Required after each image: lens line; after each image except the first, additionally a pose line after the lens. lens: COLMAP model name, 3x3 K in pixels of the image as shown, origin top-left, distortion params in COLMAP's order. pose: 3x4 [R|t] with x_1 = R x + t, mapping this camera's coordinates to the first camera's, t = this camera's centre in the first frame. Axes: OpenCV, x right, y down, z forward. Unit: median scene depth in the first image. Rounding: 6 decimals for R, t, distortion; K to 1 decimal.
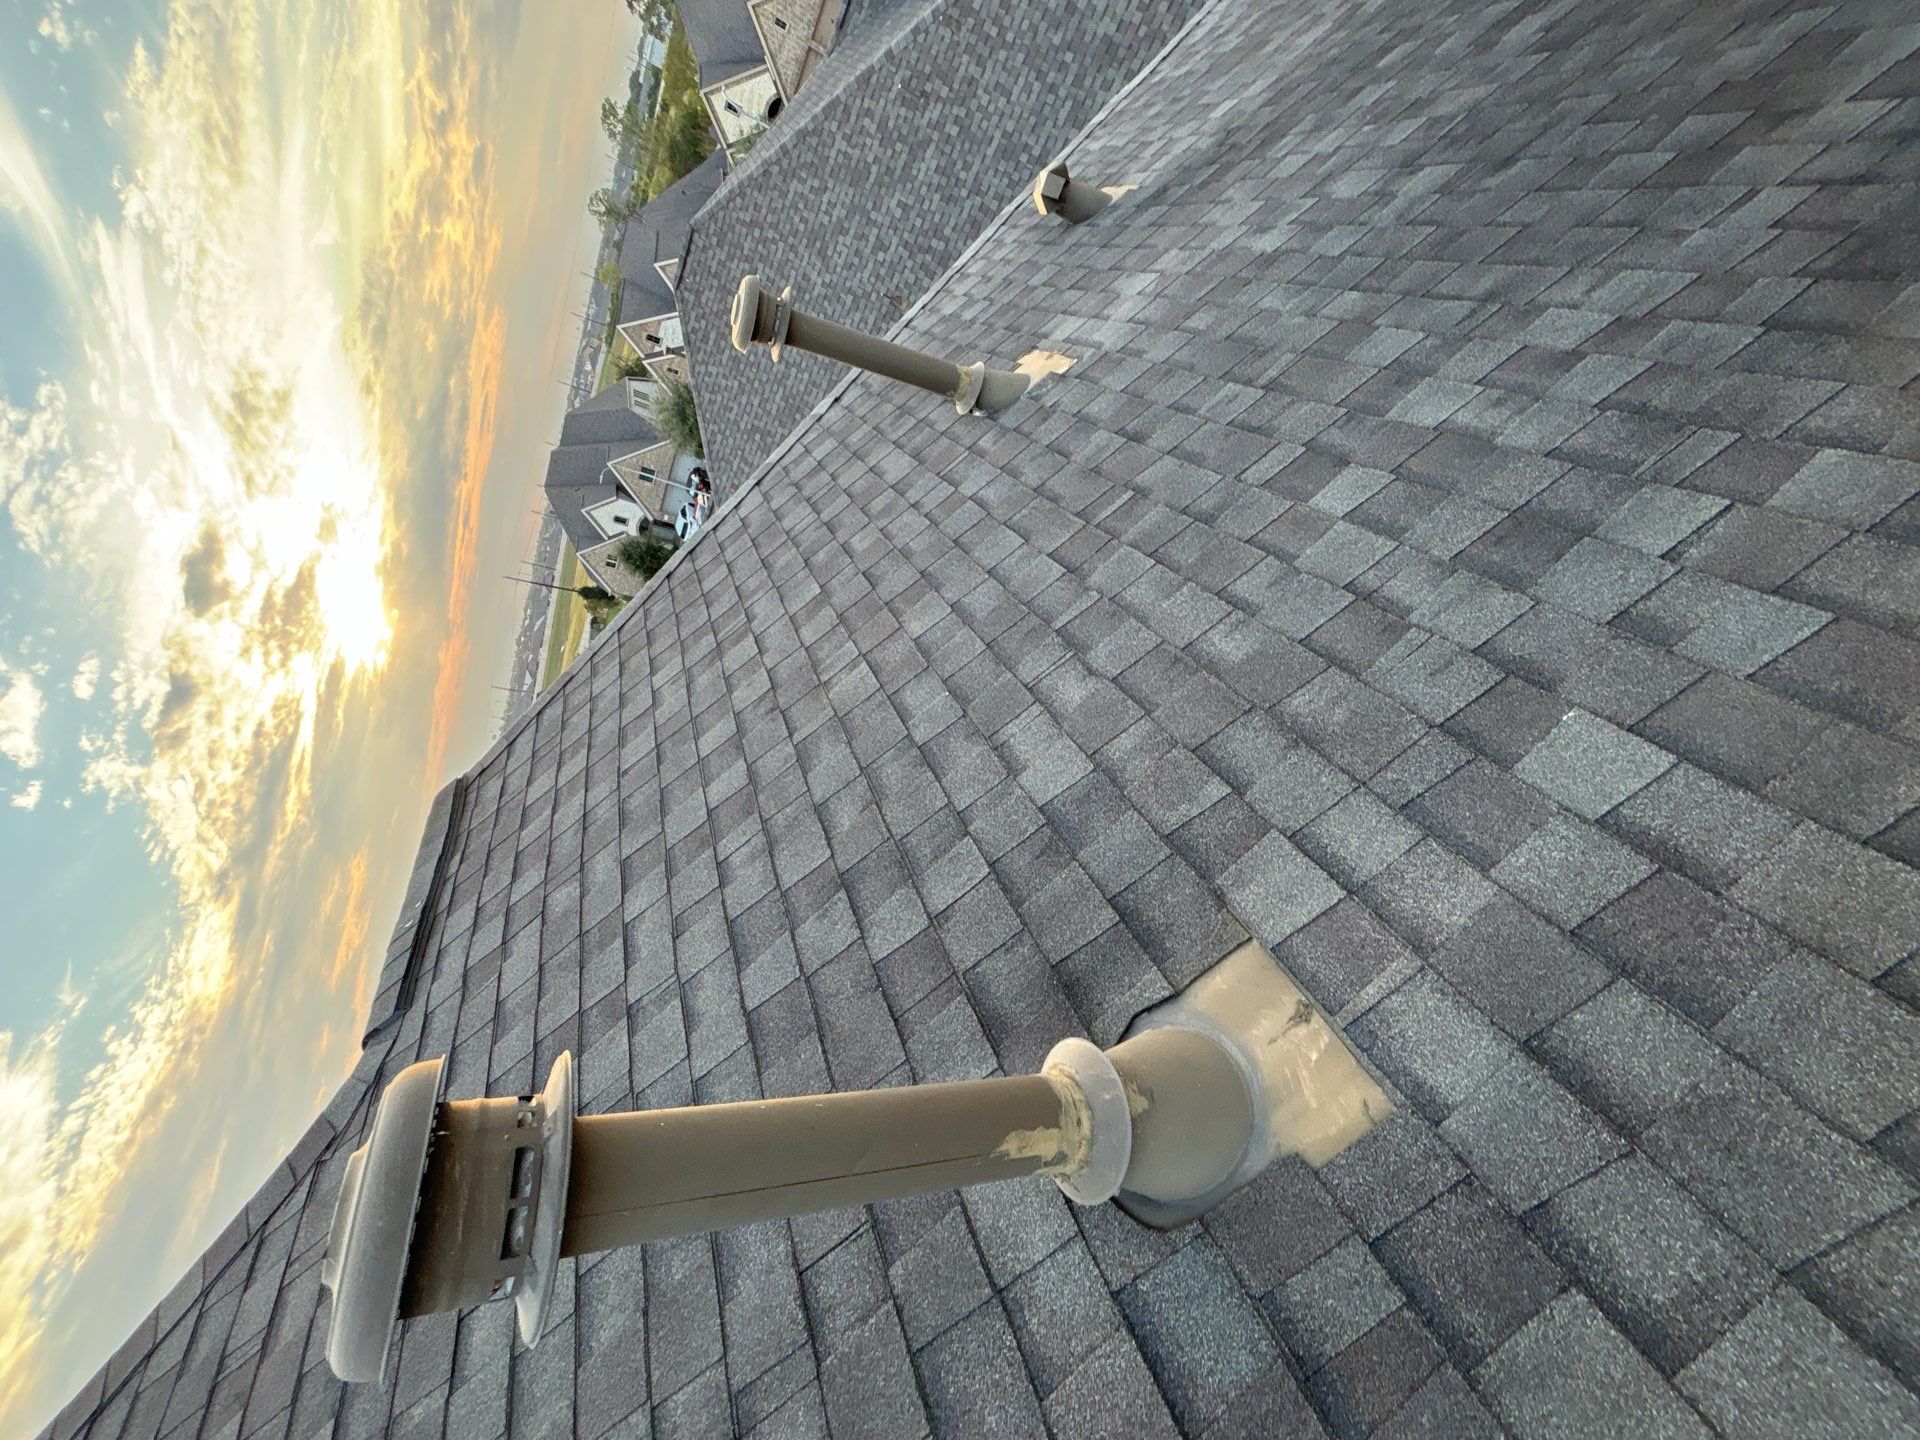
lens RADIAL K [[772.1, 0, 960.0], [0, 772.1, 720.0], [0, 0, 1]] dist [-0.005522, 0.002514]
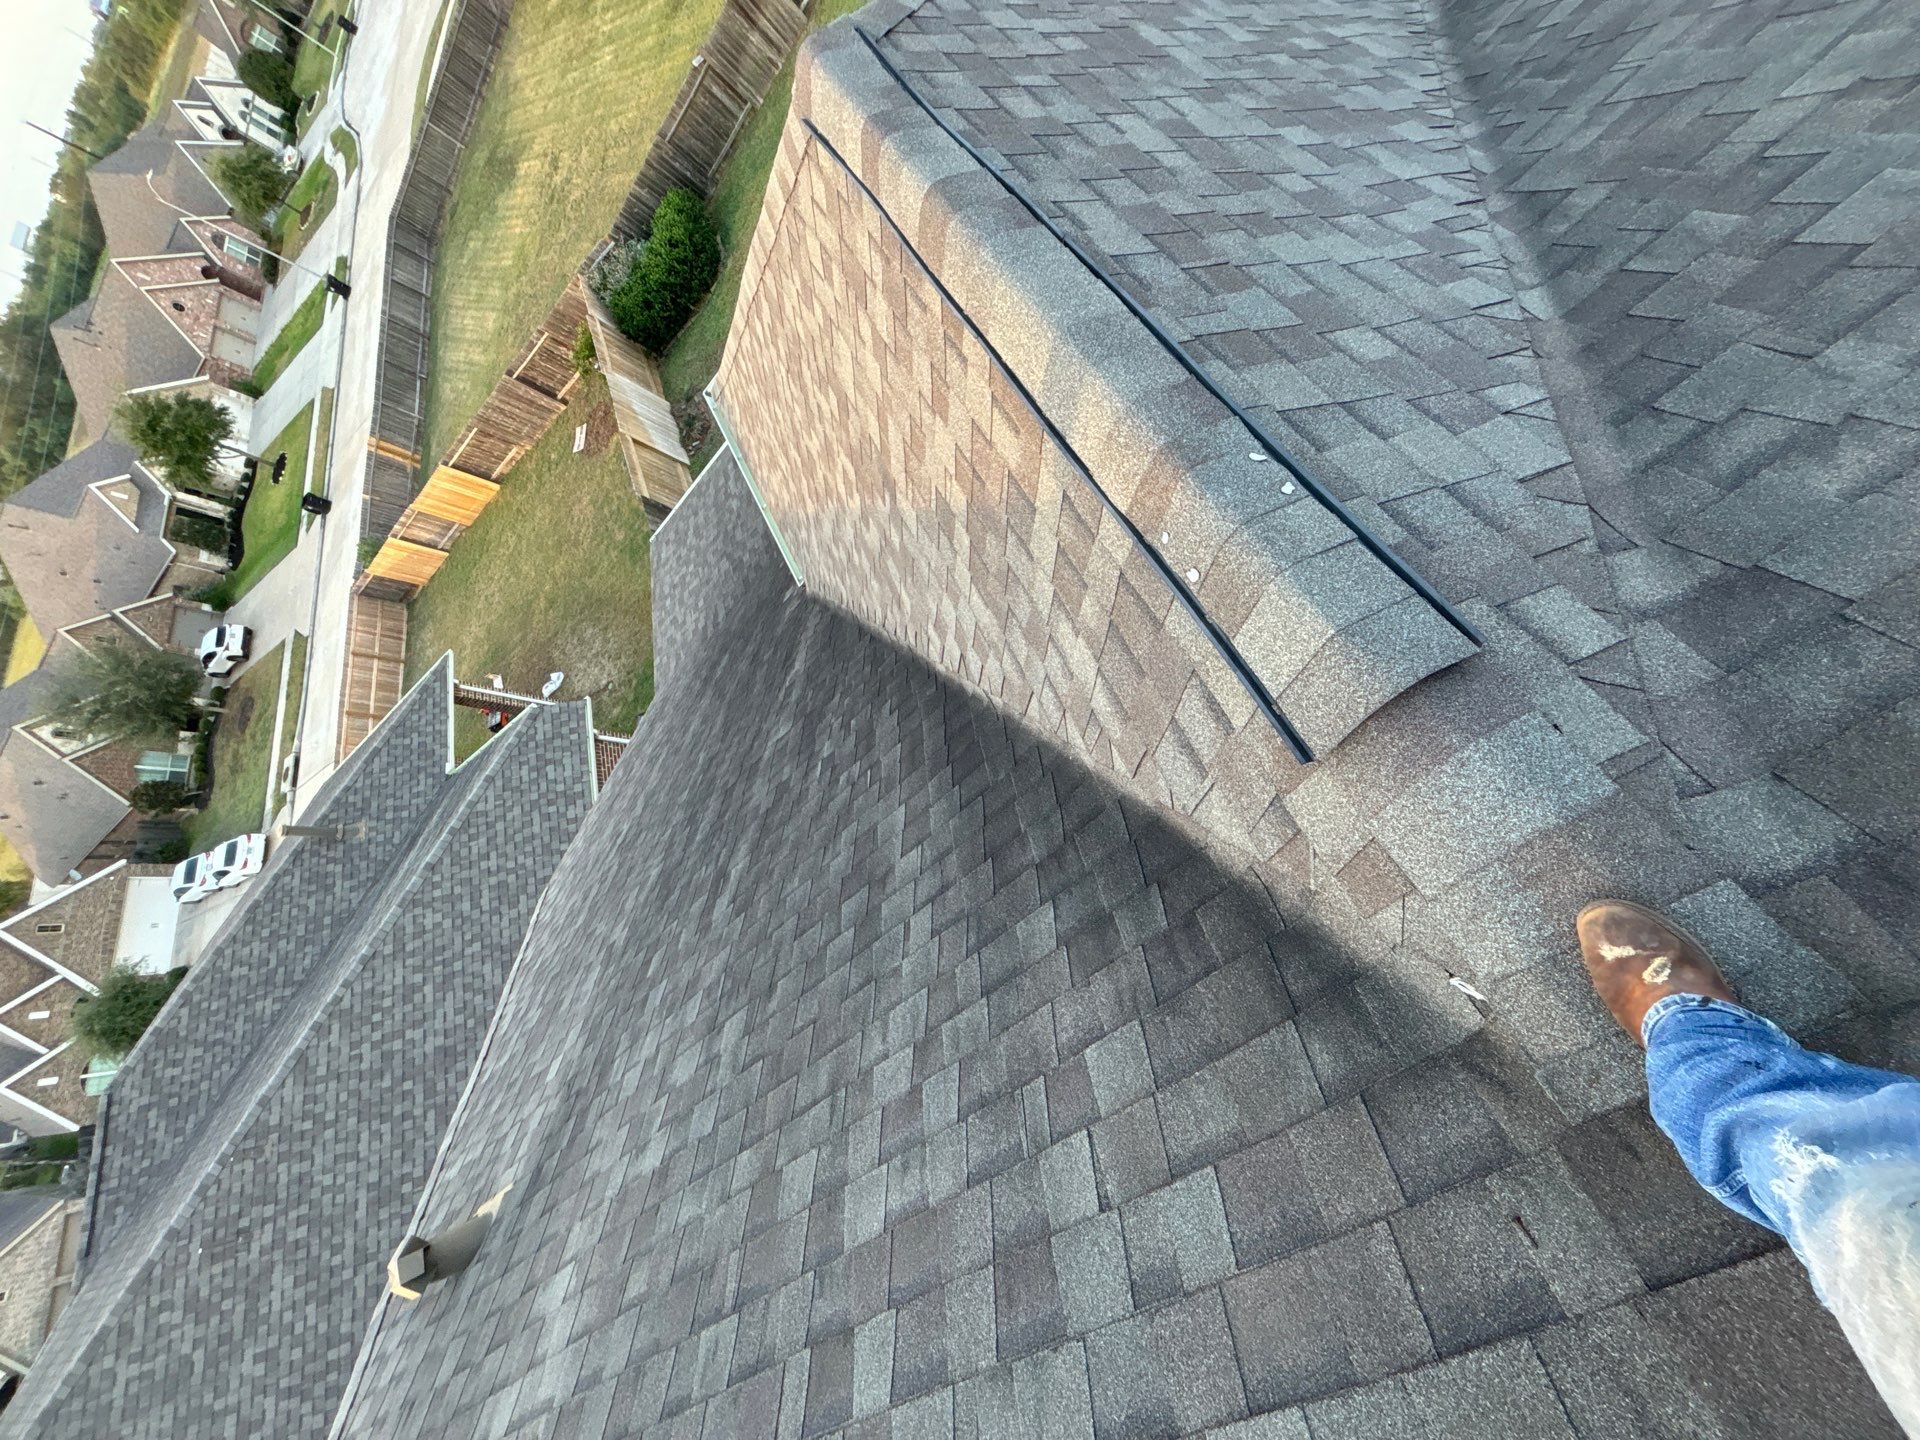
lens RADIAL K [[773.3, 0, 960.0], [0, 773.3, 720.0], [0, 0, 1]] dist [-0.000121, -0.000152]
pose [[0.590180, -0.378903, 0.712825, 0.160318], [0.800261, 0.390722, -0.454884, -0.079772], [-0.106159, 0.838909, 0.533817, -0.060997]]
